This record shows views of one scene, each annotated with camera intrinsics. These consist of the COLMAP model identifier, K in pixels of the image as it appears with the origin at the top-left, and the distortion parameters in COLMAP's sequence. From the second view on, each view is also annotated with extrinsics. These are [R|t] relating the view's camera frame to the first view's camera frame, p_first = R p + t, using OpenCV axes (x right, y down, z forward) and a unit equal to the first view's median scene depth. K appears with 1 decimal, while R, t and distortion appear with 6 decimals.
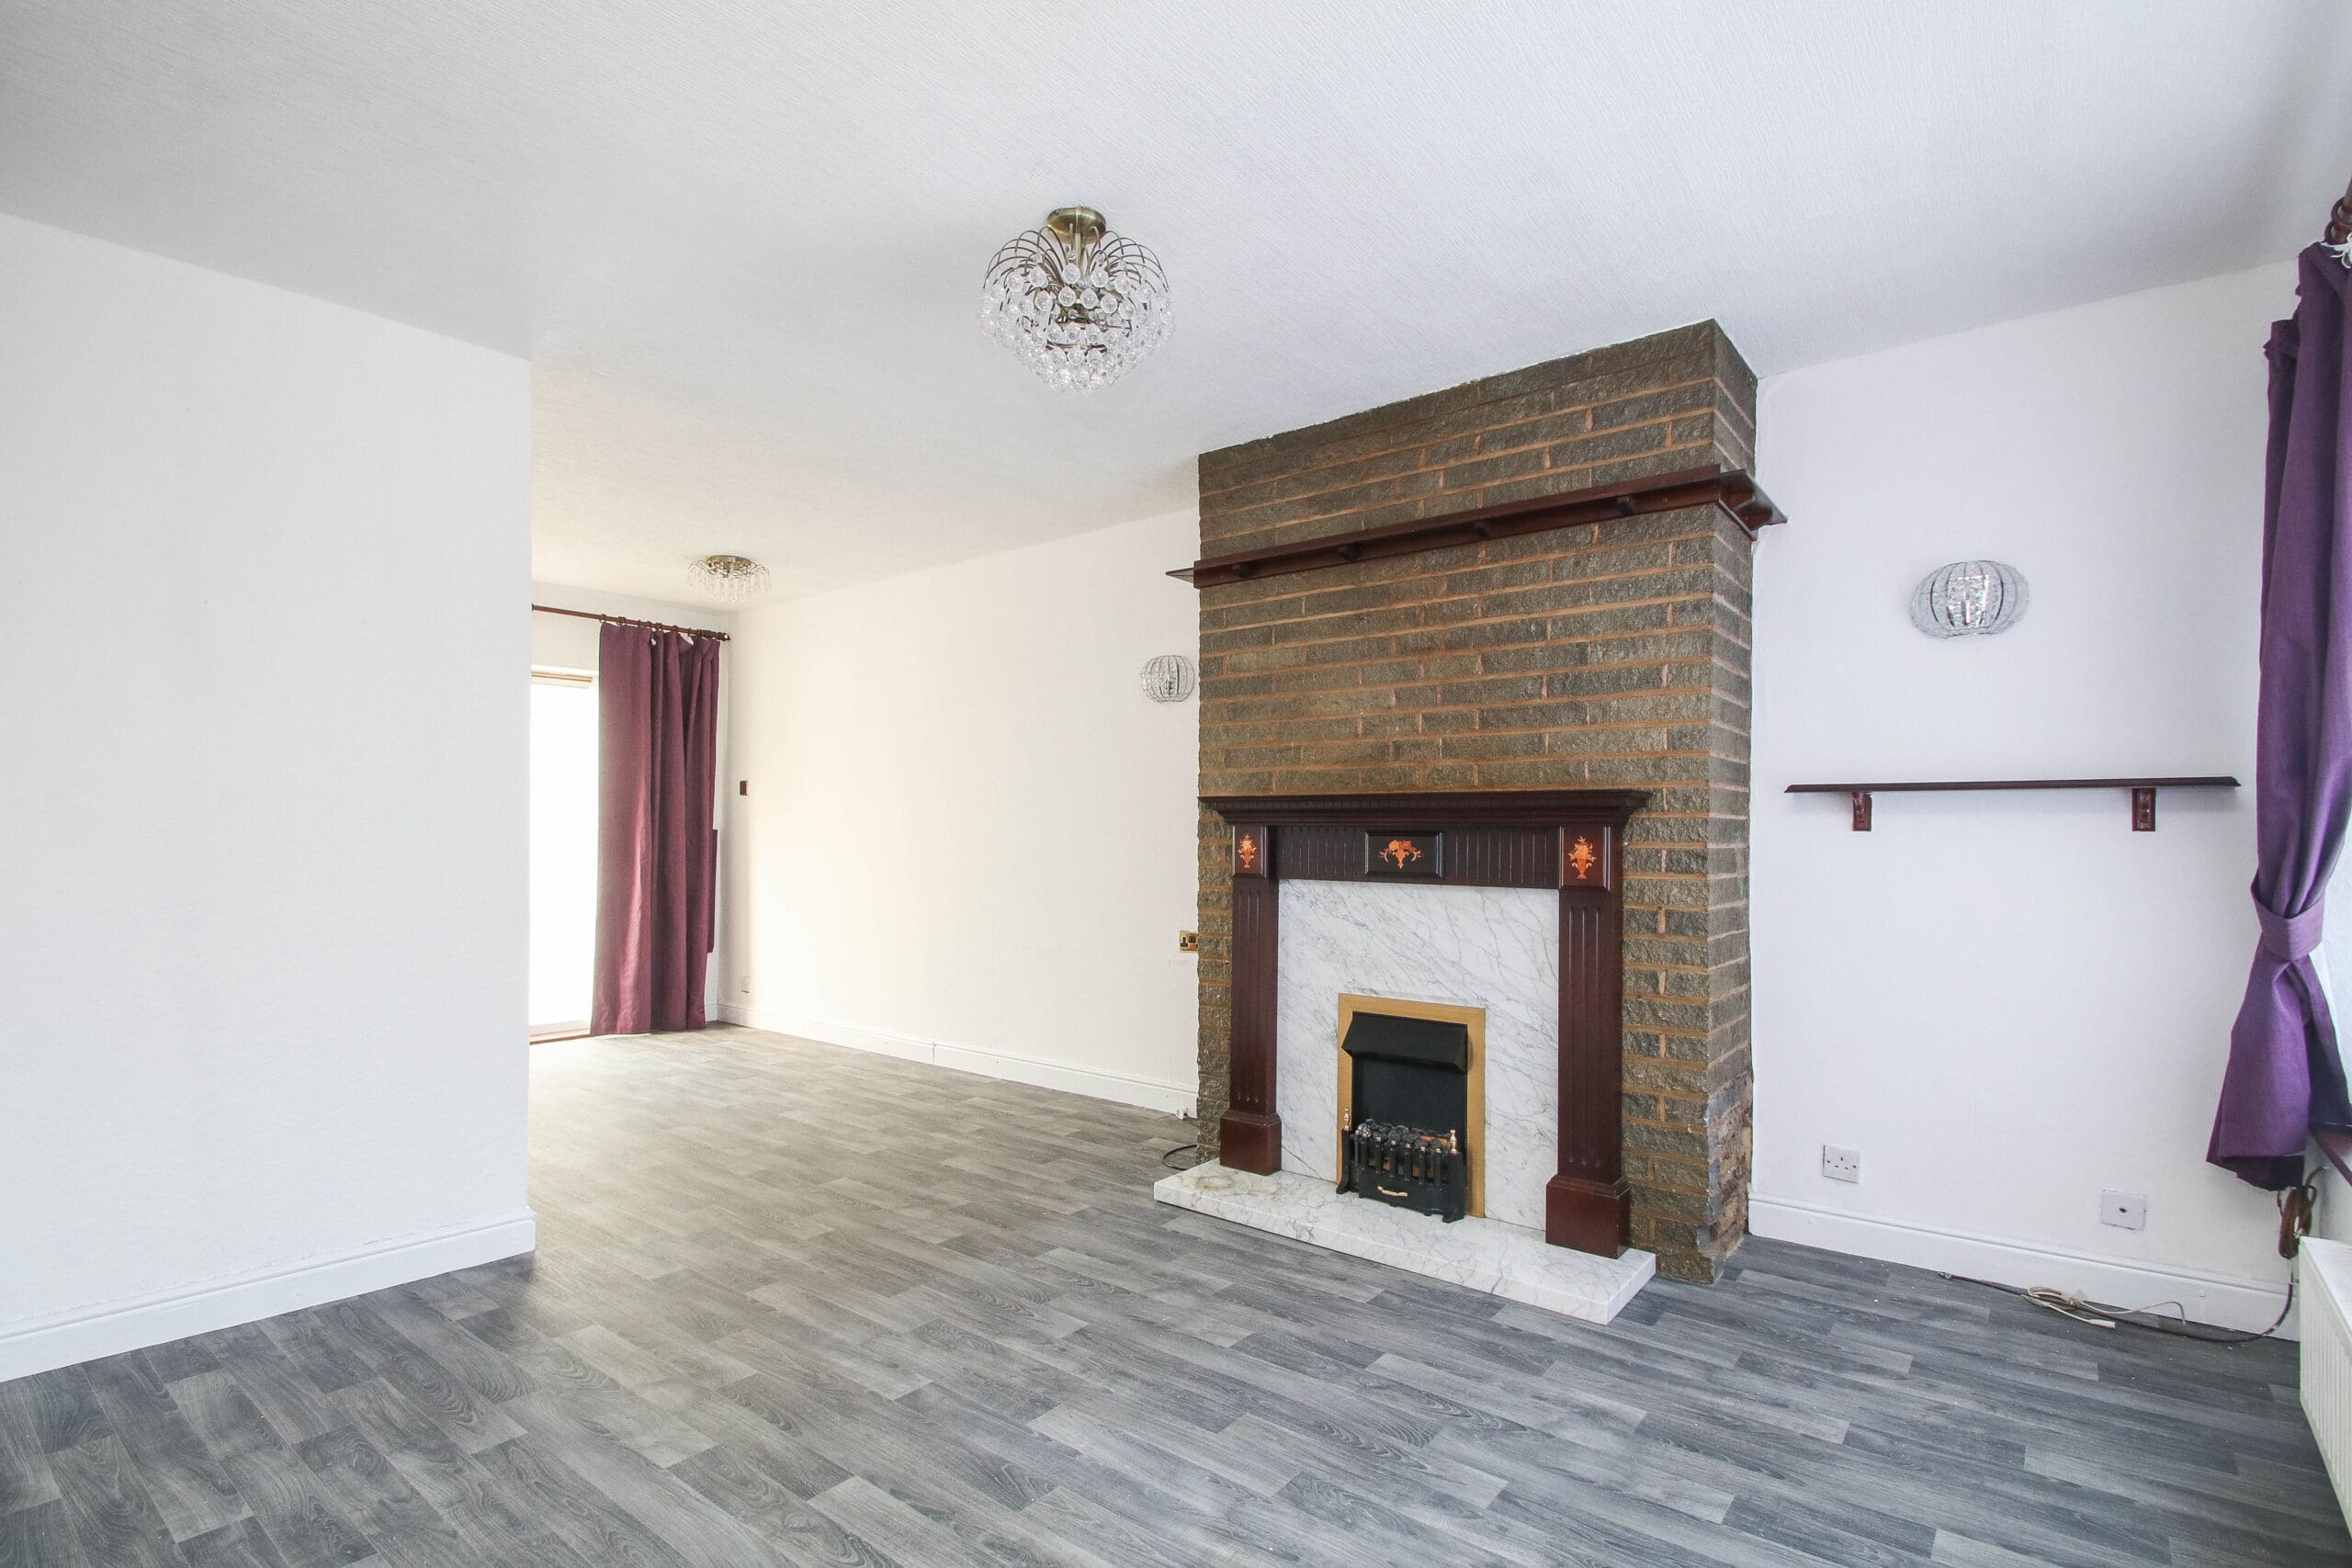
lens RADIAL K [[1135.1, 0, 1180.5], [0, 1135.1, 829.7], [0, 0, 1]] dist [0.000307, -0.020594]
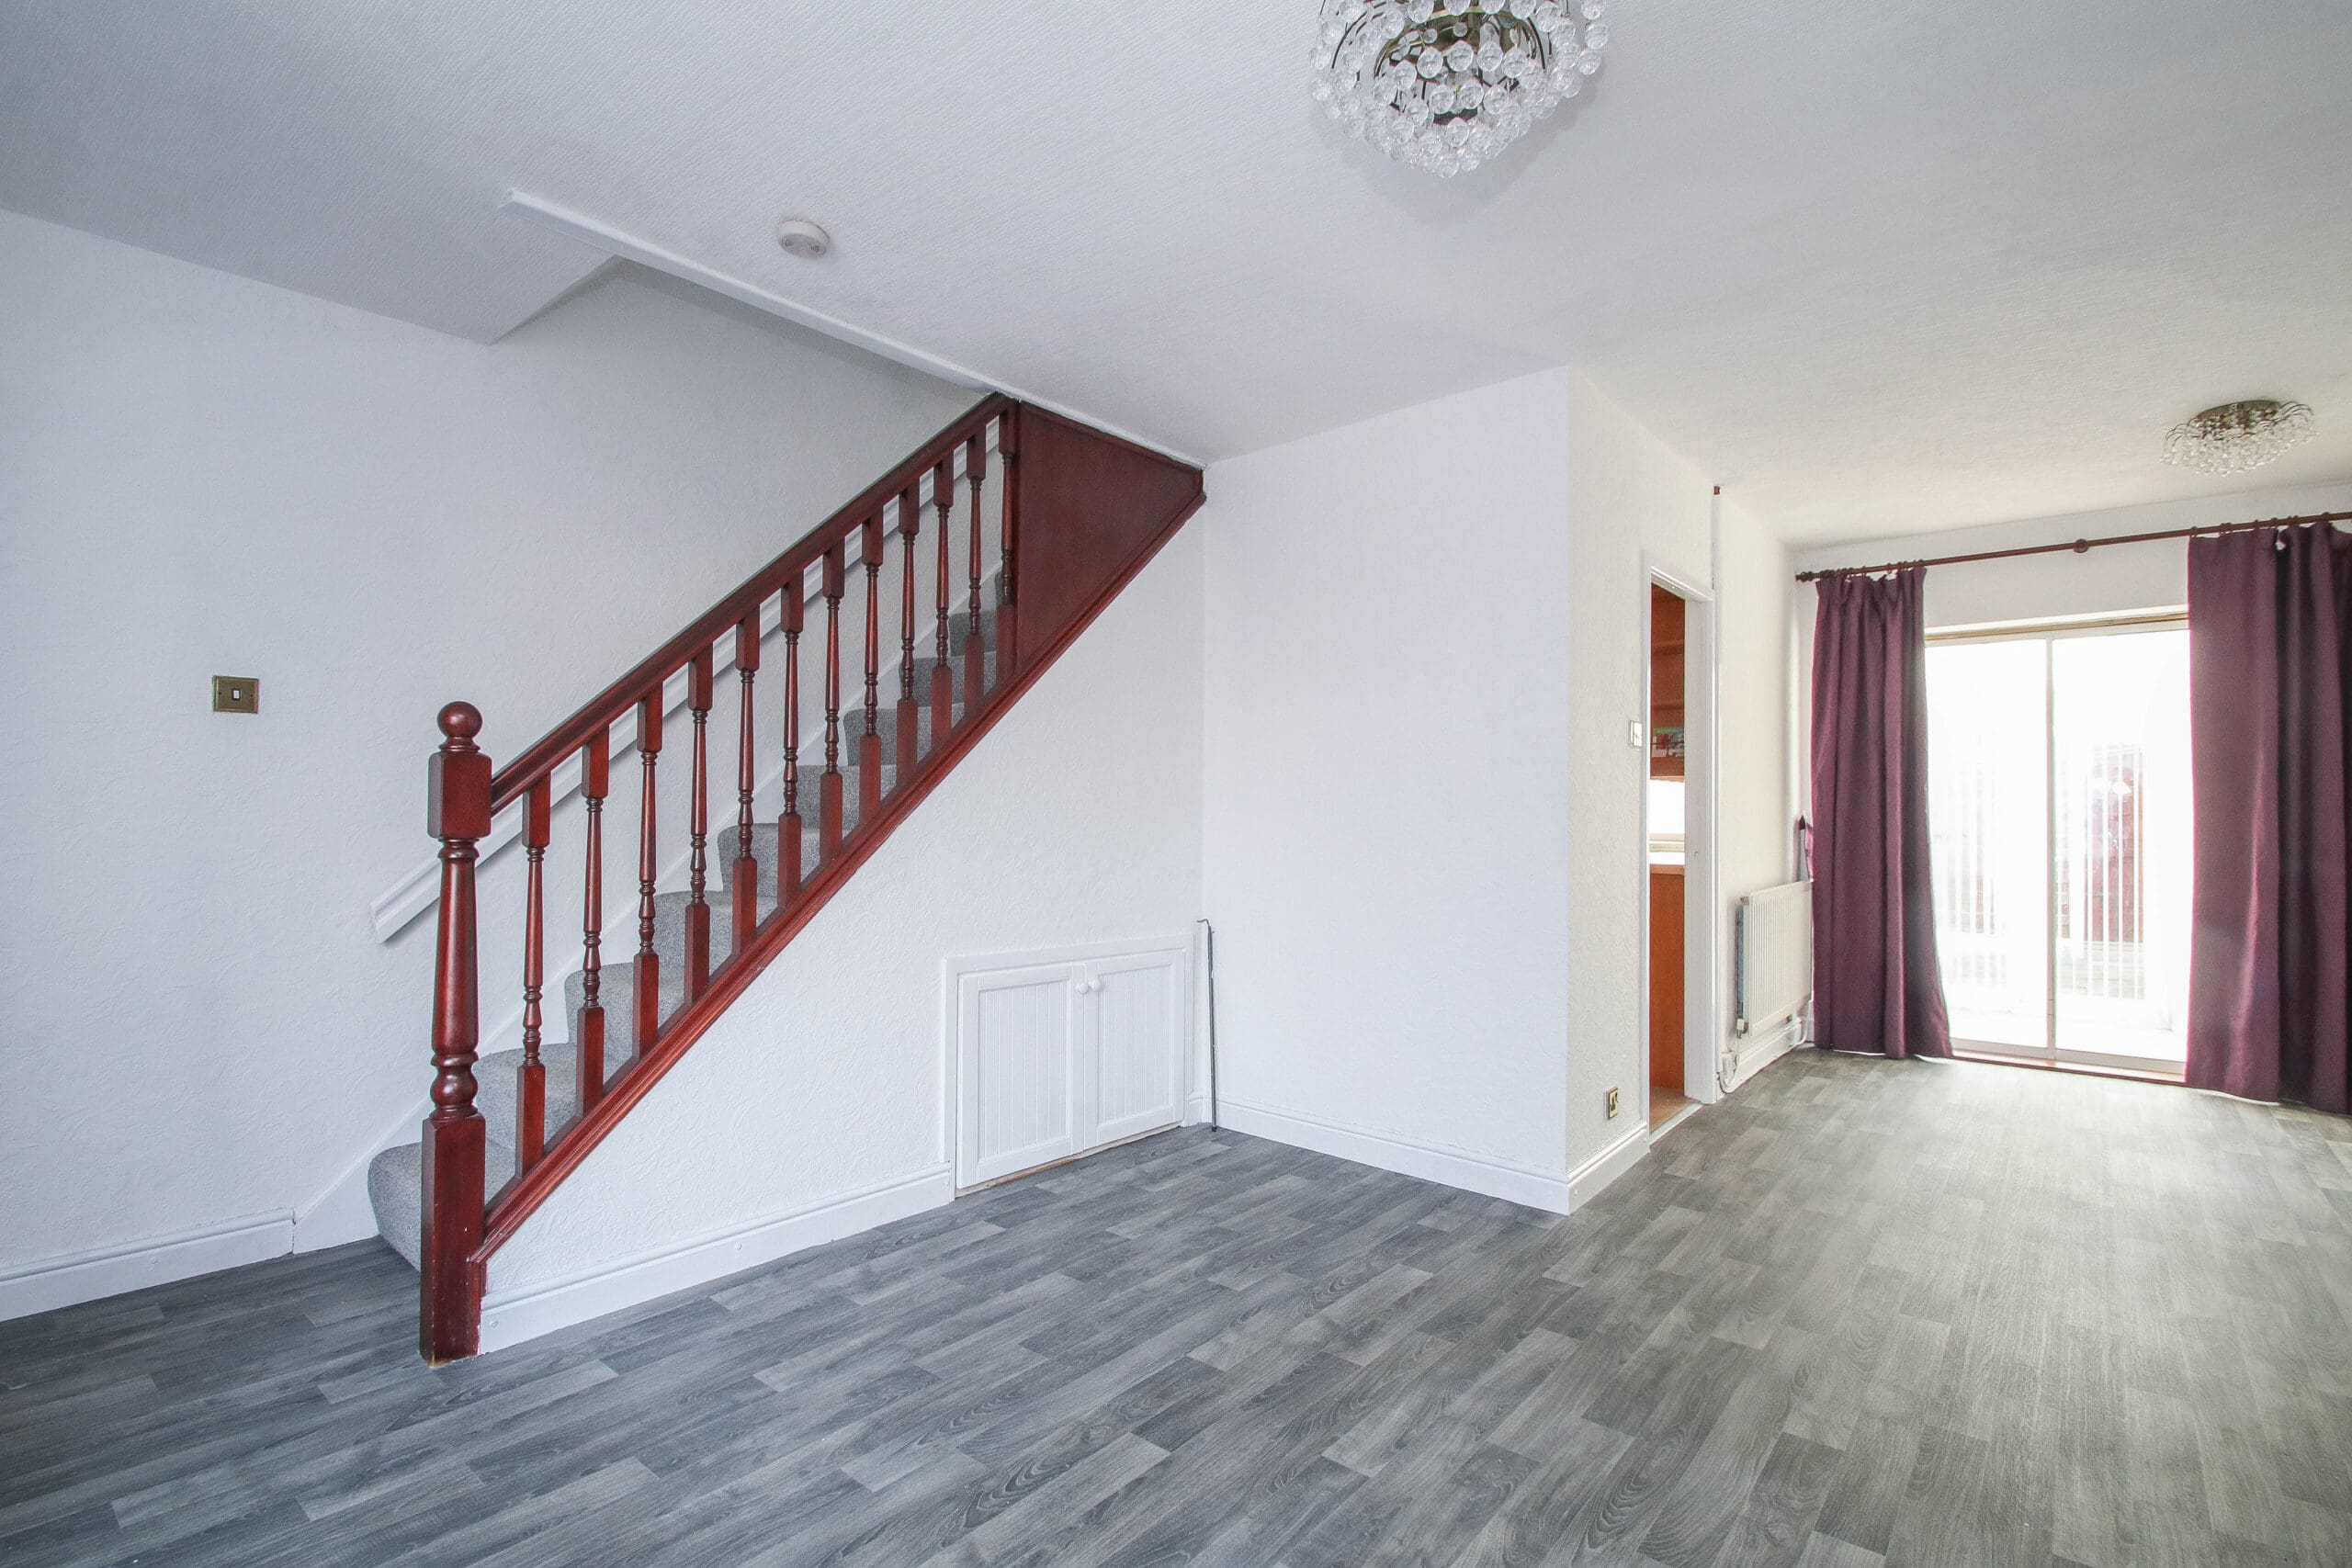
lens RADIAL K [[1099.8, 0, 1179.2], [0, 1099.8, 793.0], [0, 0, 1]] dist [0.003922, -0.012077]
pose [[-0.026971, -0.013735, -0.999542, 0.492978], [-0.006361, 0.999888, -0.013568, 0.001920], [0.999616, 0.005992, -0.027055, 0.737274]]
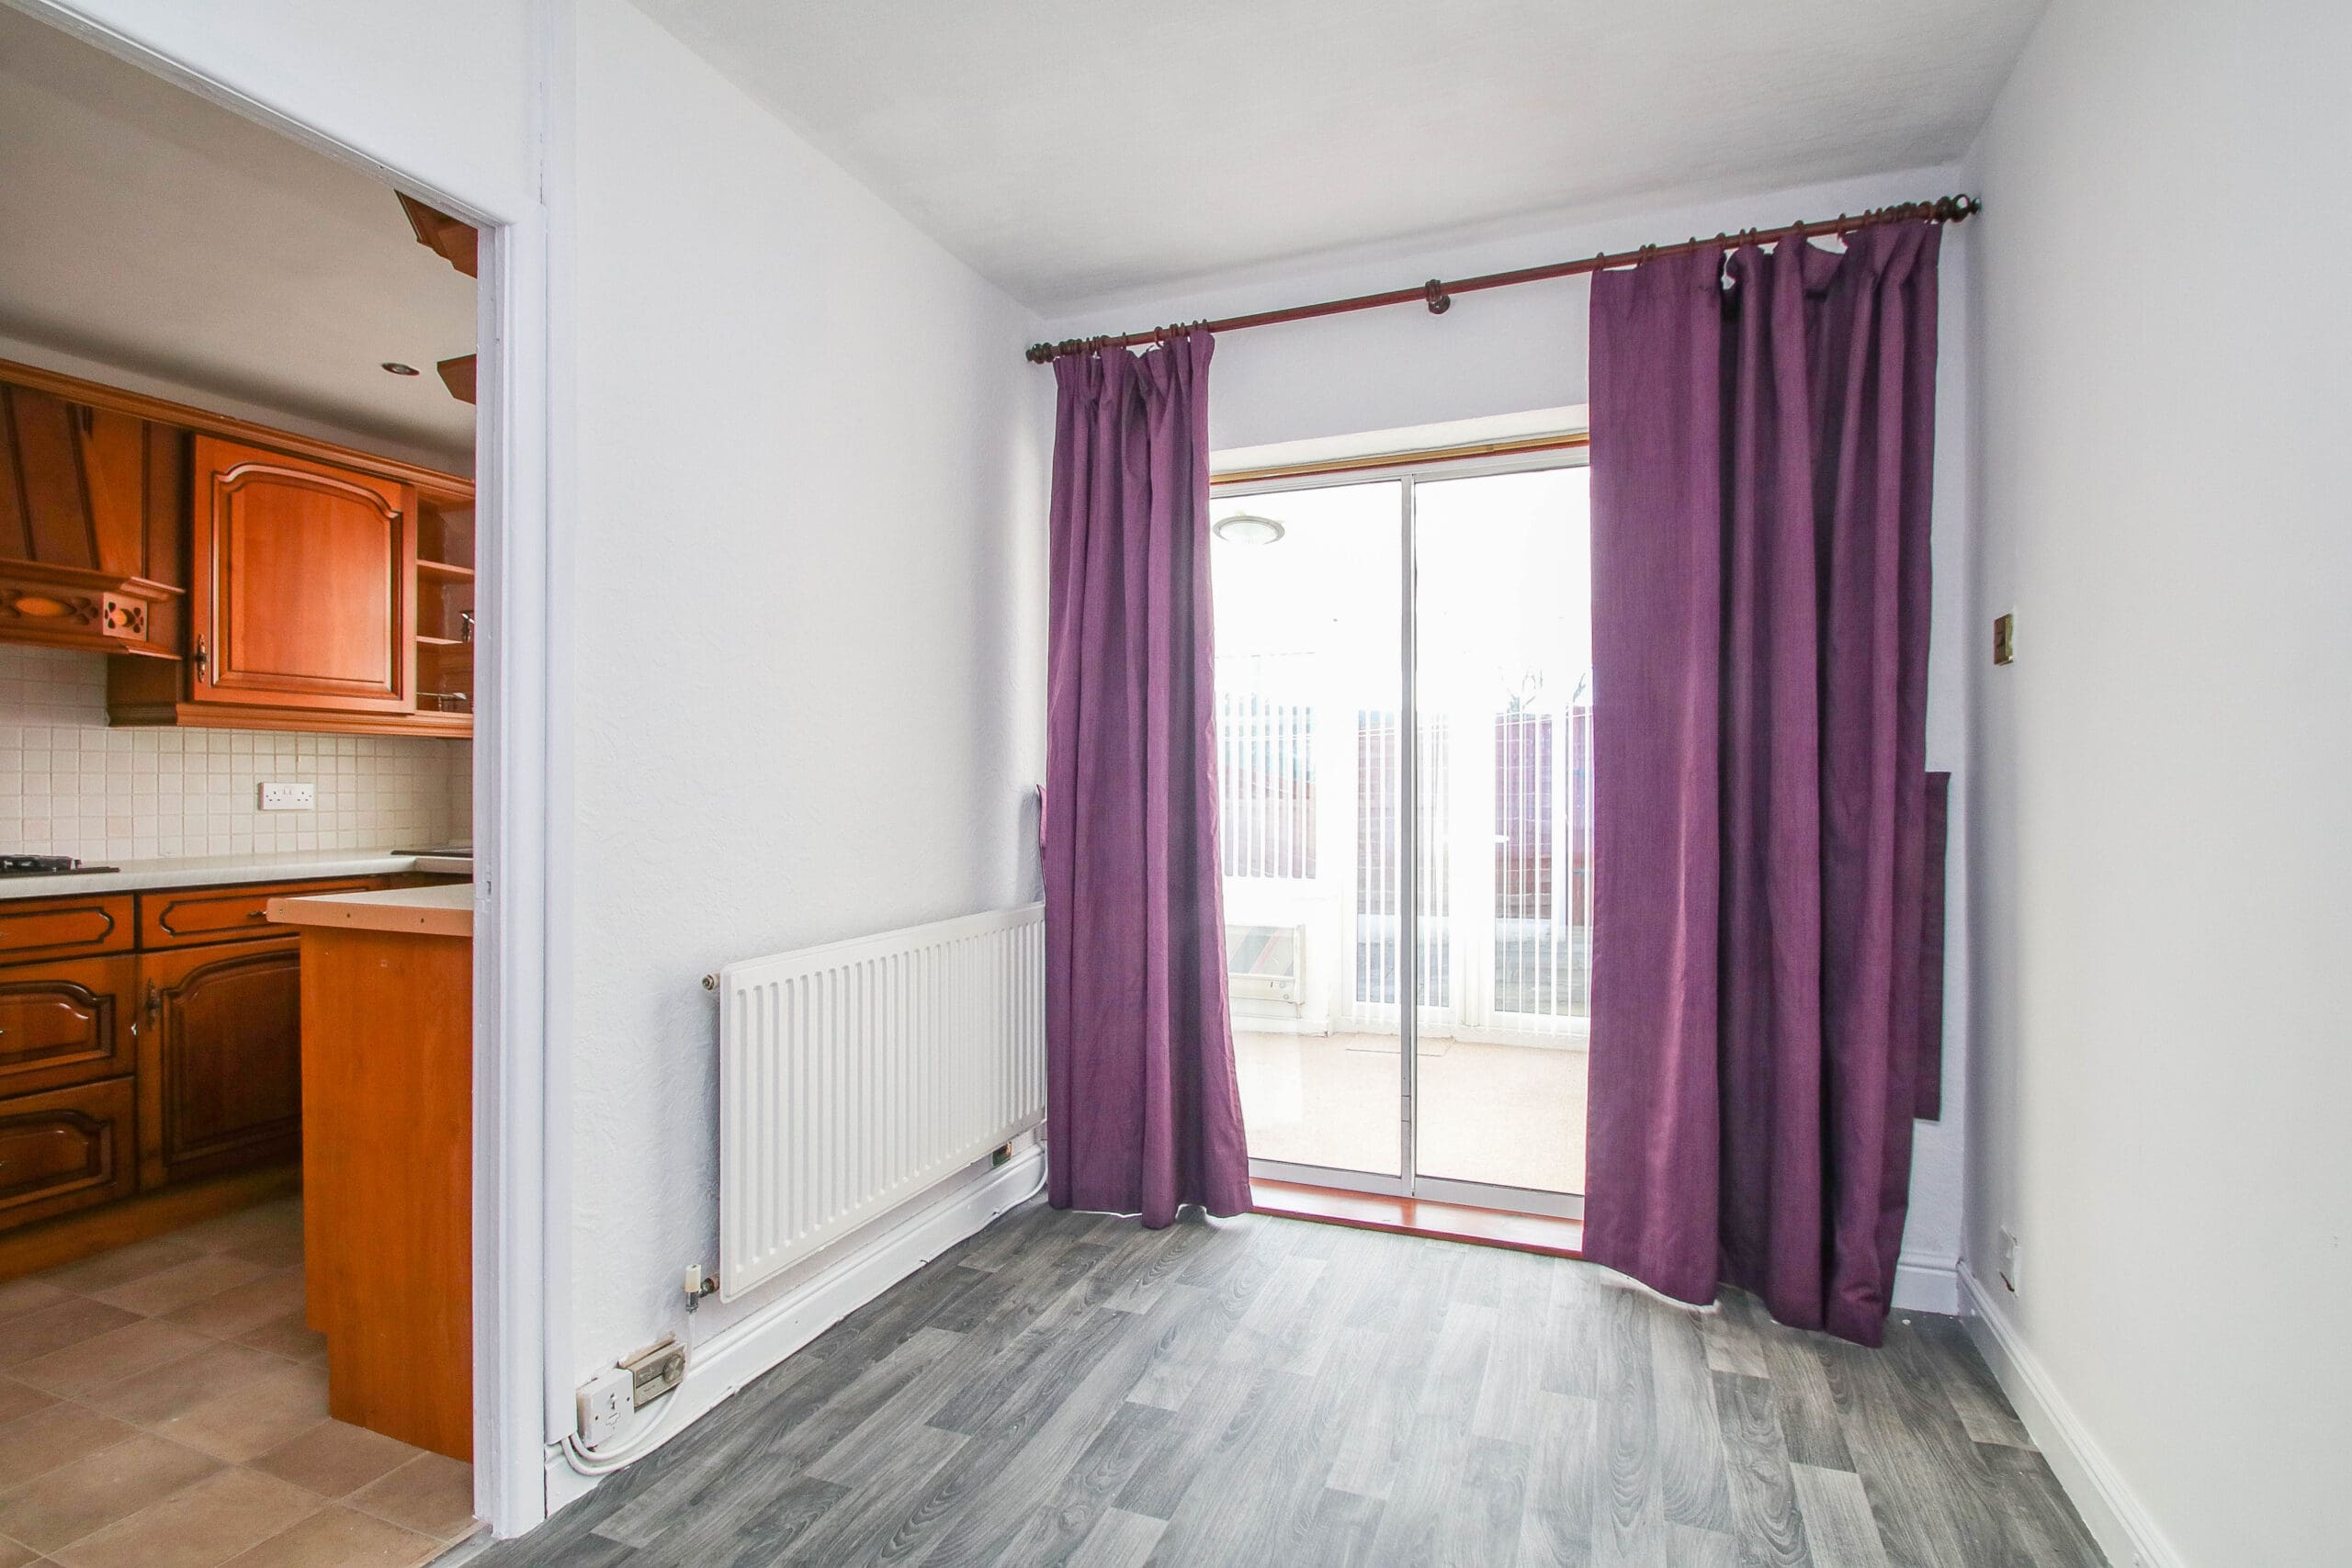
lens RADIAL K [[1099.8, 0, 1179.2], [0, 1099.8, 793.0], [0, 0, 1]] dist [0.003922, -0.012077]
pose [[0.317069, -0.000982, -0.948402, -0.377712], [-0.004249, 0.999988, -0.002455, 0.017144], [0.948393, 0.004808, 0.317061, 1.547544]]
